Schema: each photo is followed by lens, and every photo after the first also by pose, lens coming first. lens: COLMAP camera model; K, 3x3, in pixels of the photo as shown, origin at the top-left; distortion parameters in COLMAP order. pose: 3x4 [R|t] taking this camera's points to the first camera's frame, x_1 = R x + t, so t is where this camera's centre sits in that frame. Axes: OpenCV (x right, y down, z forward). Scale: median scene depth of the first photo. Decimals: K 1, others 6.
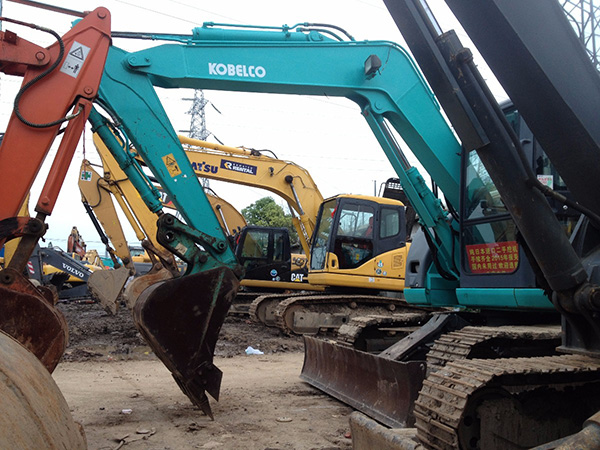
lens RADIAL K [[577.8, 0, 280.4], [0, 577.8, 222.0], [0, 0, 1]] dist [0.054113, 0.000000]
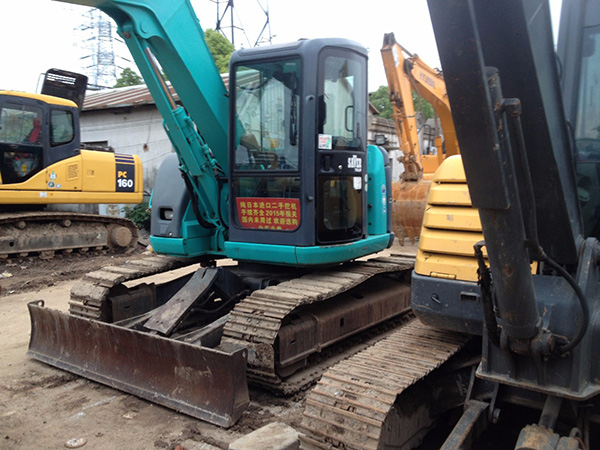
lens RADIAL K [[577.8, 0, 299.8], [0, 577.8, 228.3], [0, 0, 1]] dist [0.054113, 0.000000]
pose [[0.787995, -0.083673, 0.609969, -0.173918], [-0.051560, 0.978274, 0.200803, -0.102942], [-0.613519, -0.189682, 0.766561, 0.202844]]
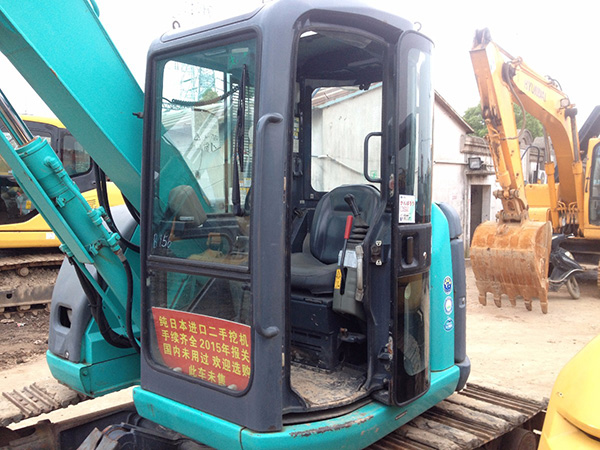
lens RADIAL K [[577.8, 0, 300.0], [0, 577.8, 221.0], [0, 0, 1]] dist [0.054113, 0.000000]
pose [[0.879205, -0.045340, 0.474281, 0.194750], [-0.039321, 0.985160, 0.167071, -0.118149], [-0.474818, -0.165539, 0.864375, 0.513277]]
